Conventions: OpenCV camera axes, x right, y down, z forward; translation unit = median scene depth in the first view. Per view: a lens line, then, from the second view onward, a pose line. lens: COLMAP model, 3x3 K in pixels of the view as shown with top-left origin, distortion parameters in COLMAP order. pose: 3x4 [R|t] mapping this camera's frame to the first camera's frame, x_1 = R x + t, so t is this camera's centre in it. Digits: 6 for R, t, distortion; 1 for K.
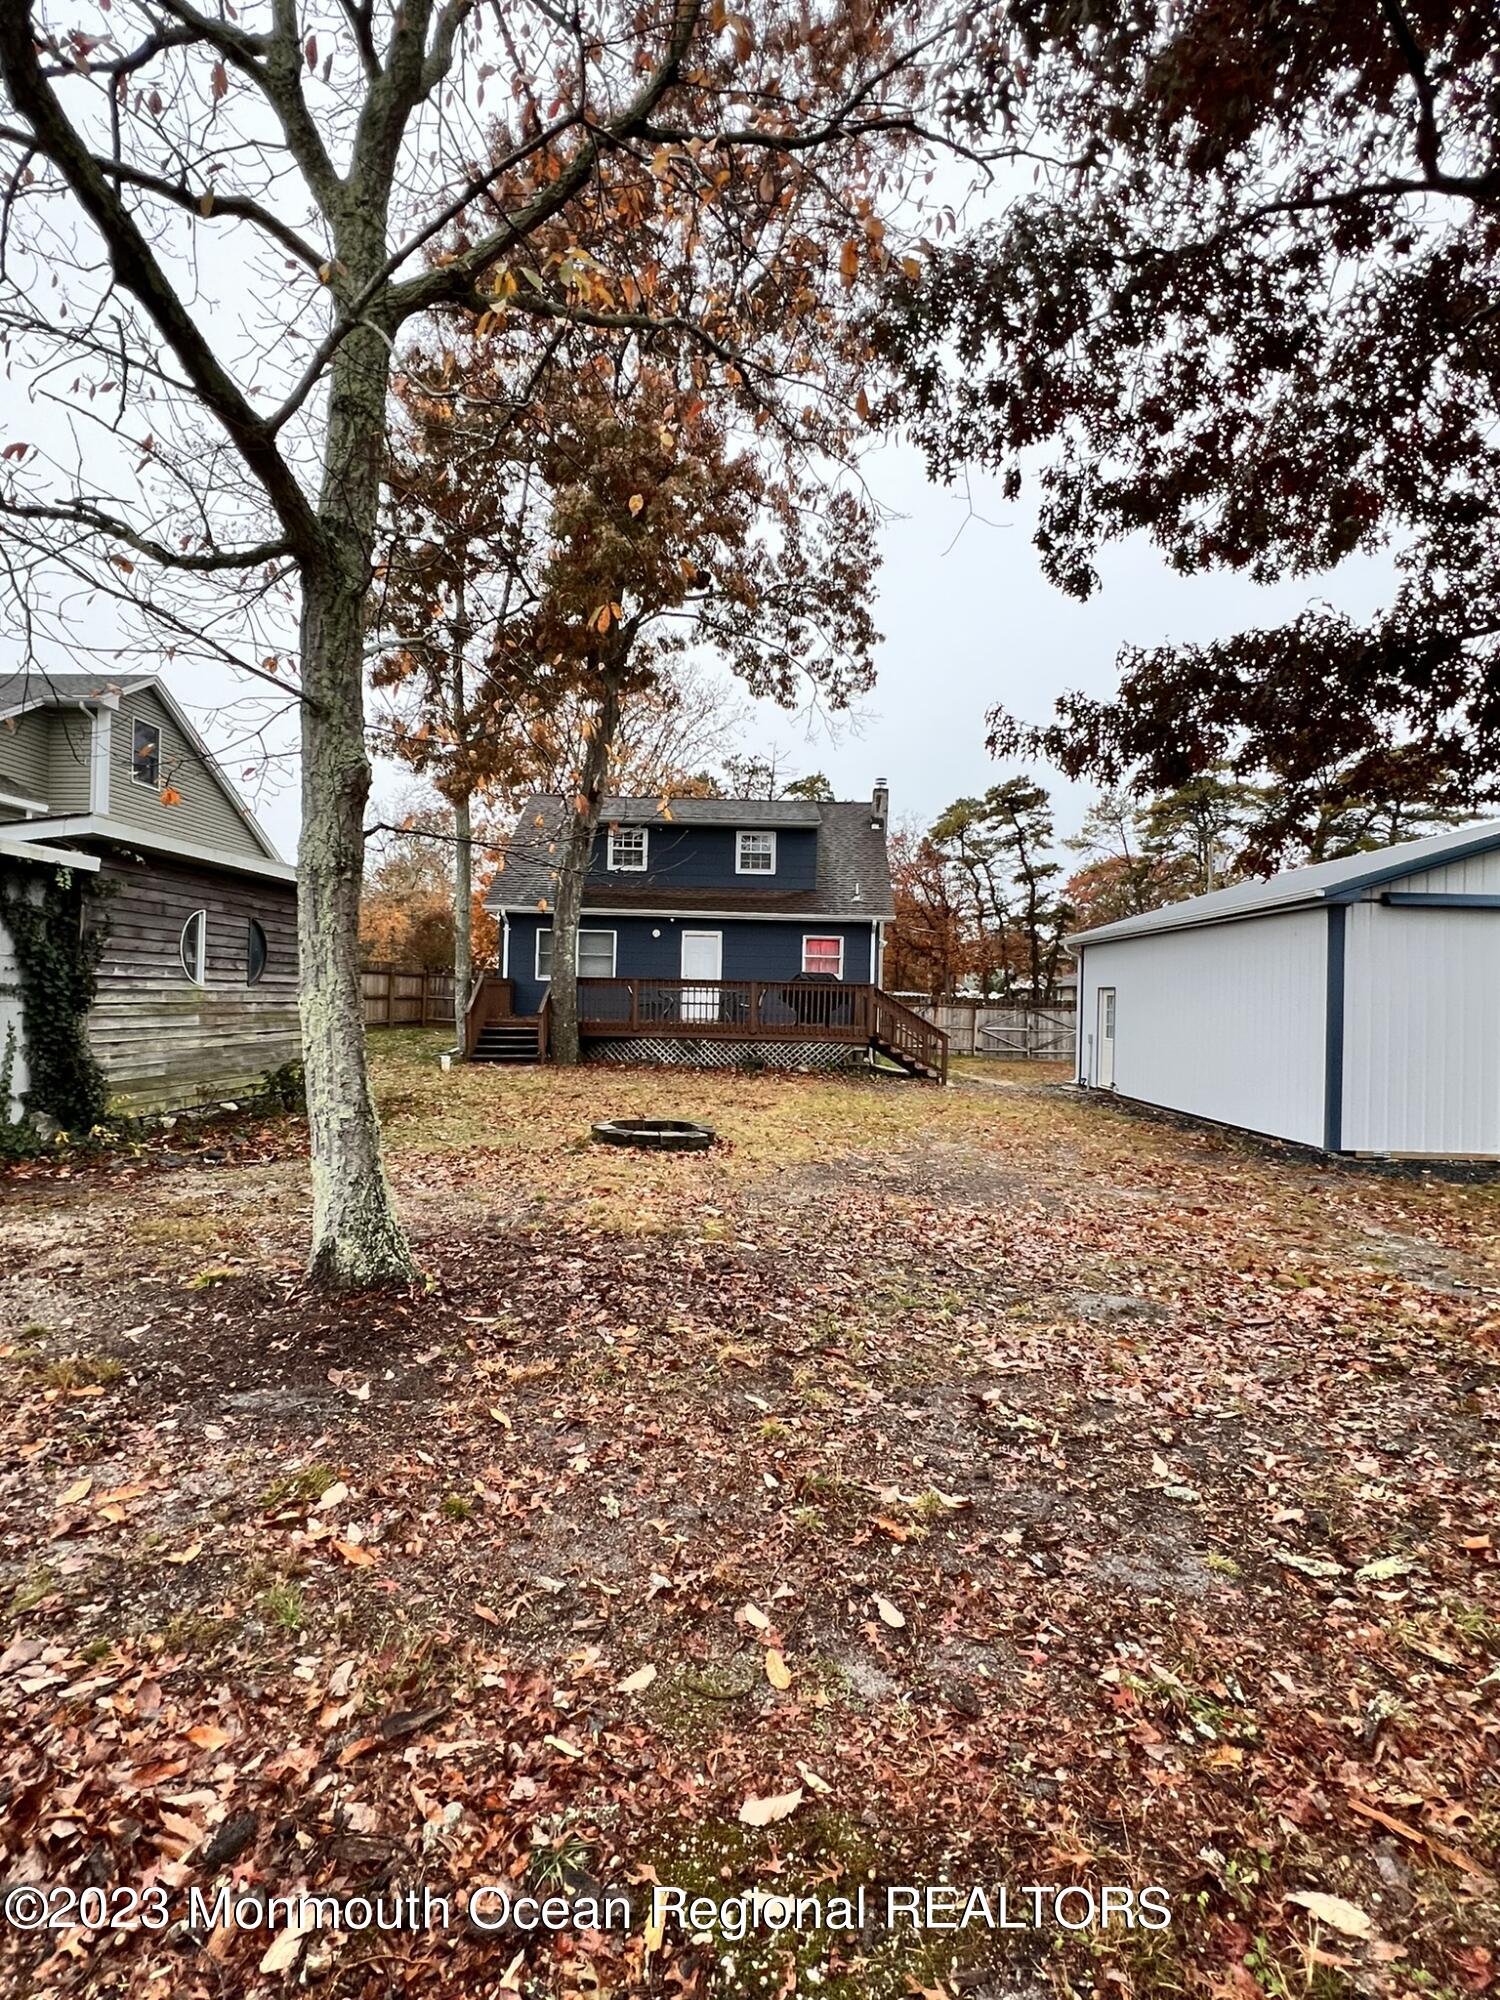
lens RADIAL K [[976.9, 0, 747.1], [0, 976.9, 986.1], [0, 0, 1]] dist [-0.002006, -0.000837]
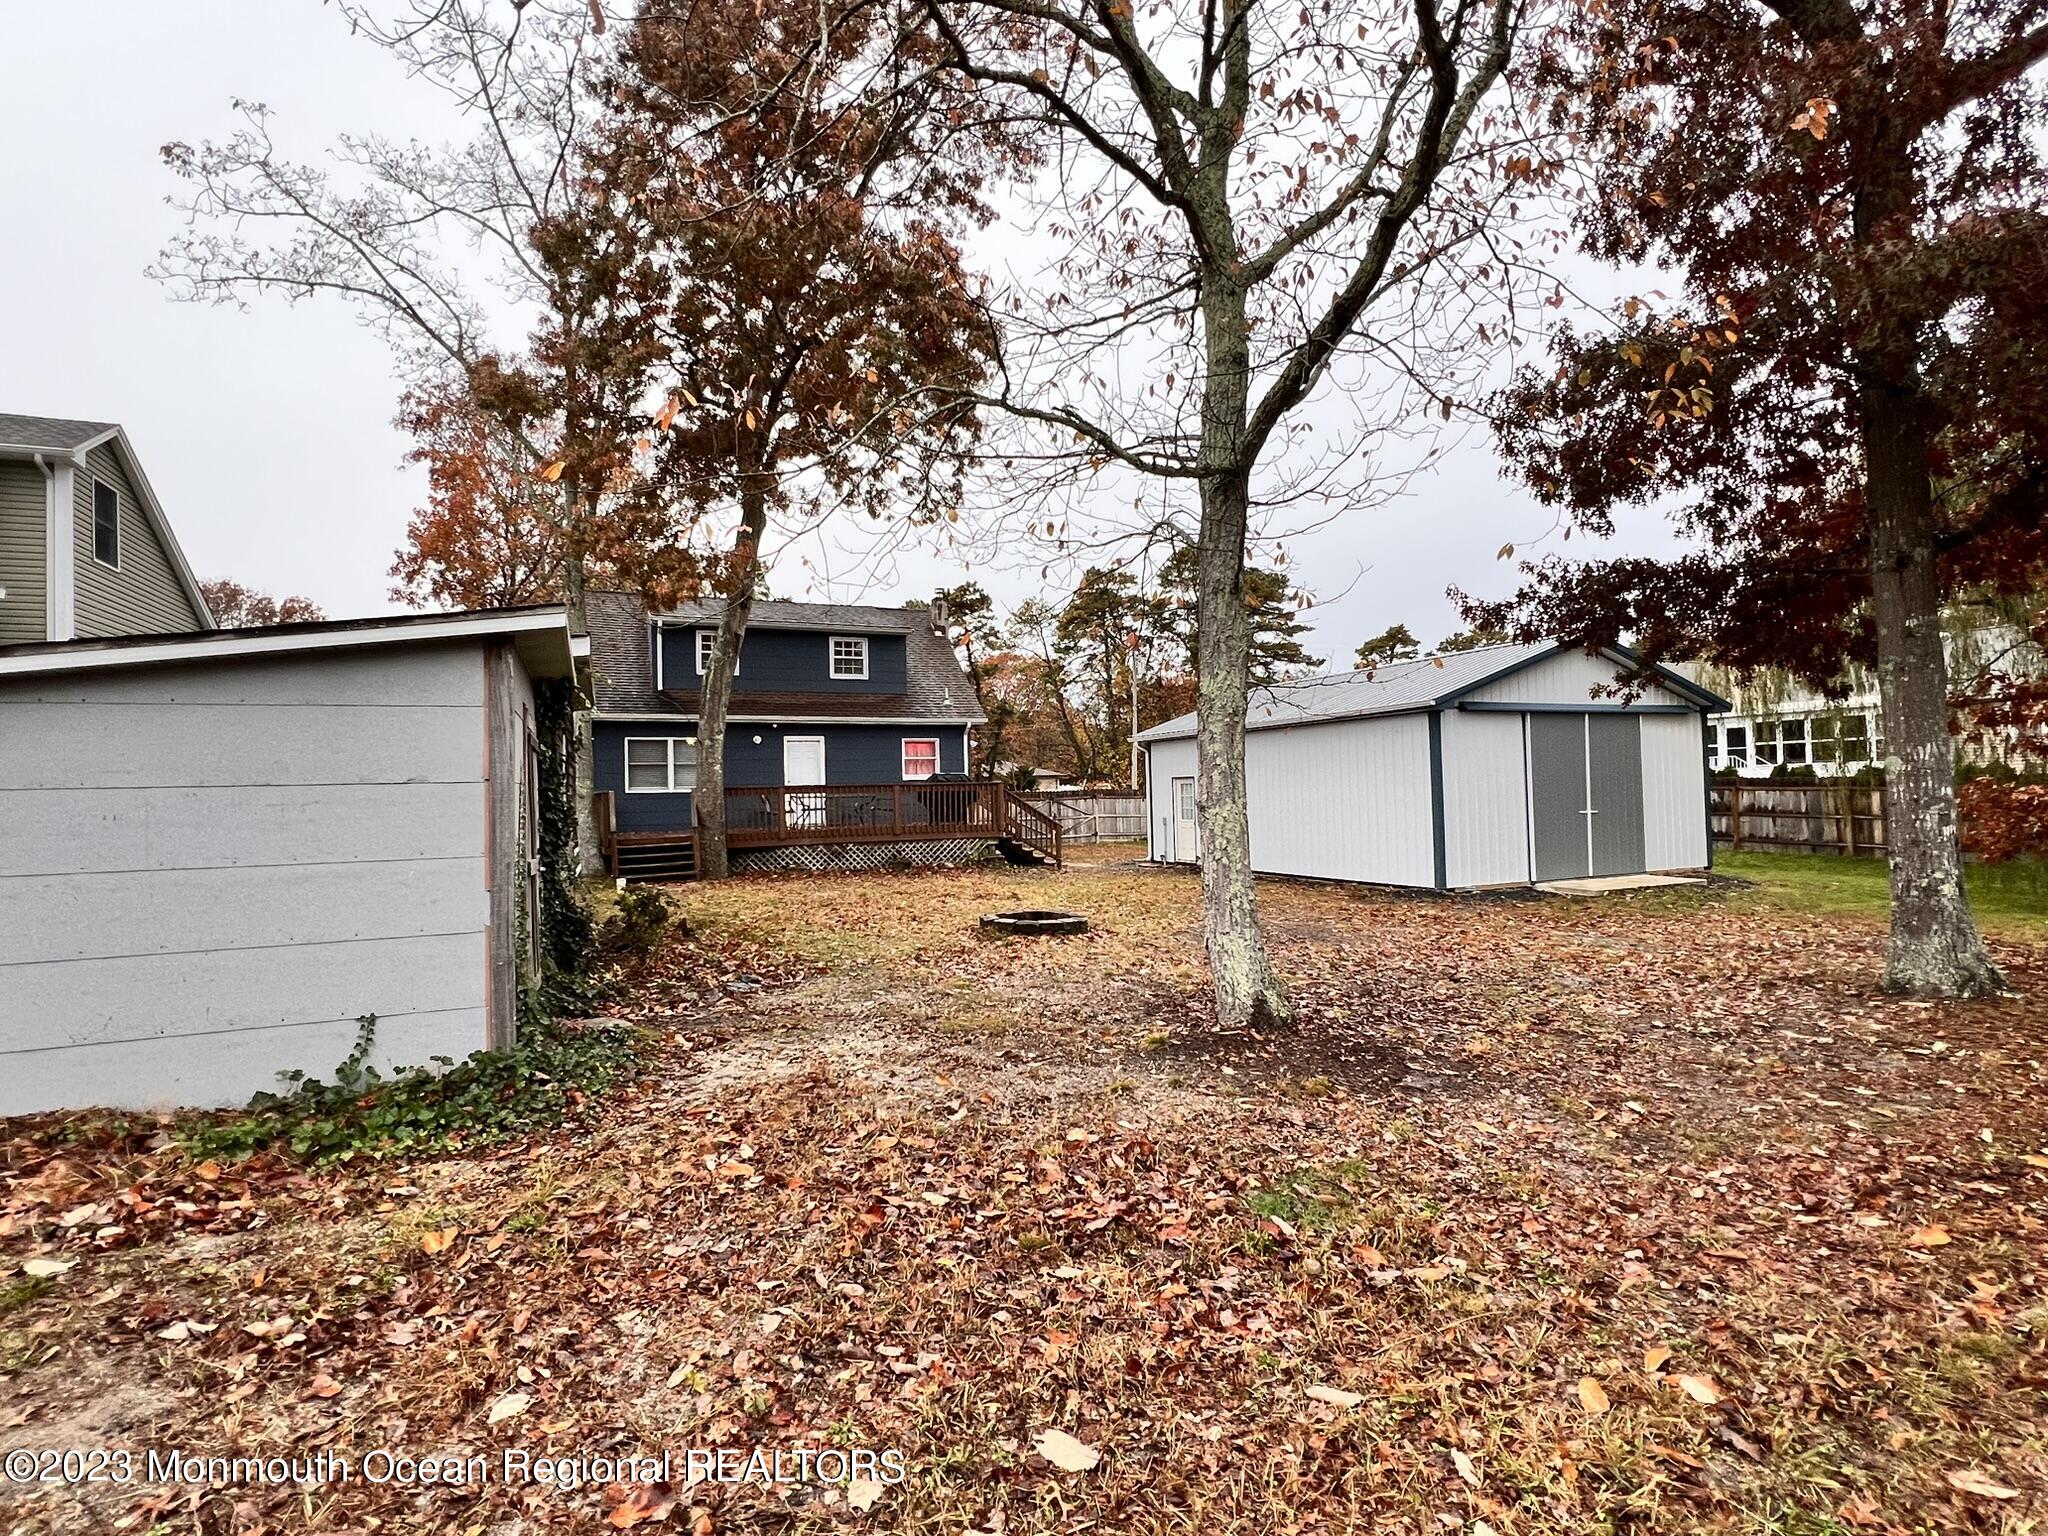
lens RADIAL K [[1000.3, 0, 1024.0], [0, 1000.3, 768.0], [0, 0, 1]] dist [-0.002006, -0.000837]
pose [[0.905119, -0.035019, 0.423713, -0.279165], [0.040467, 0.999173, -0.003865, -0.011124], [-0.423228, 0.020645, 0.905788, -0.019742]]
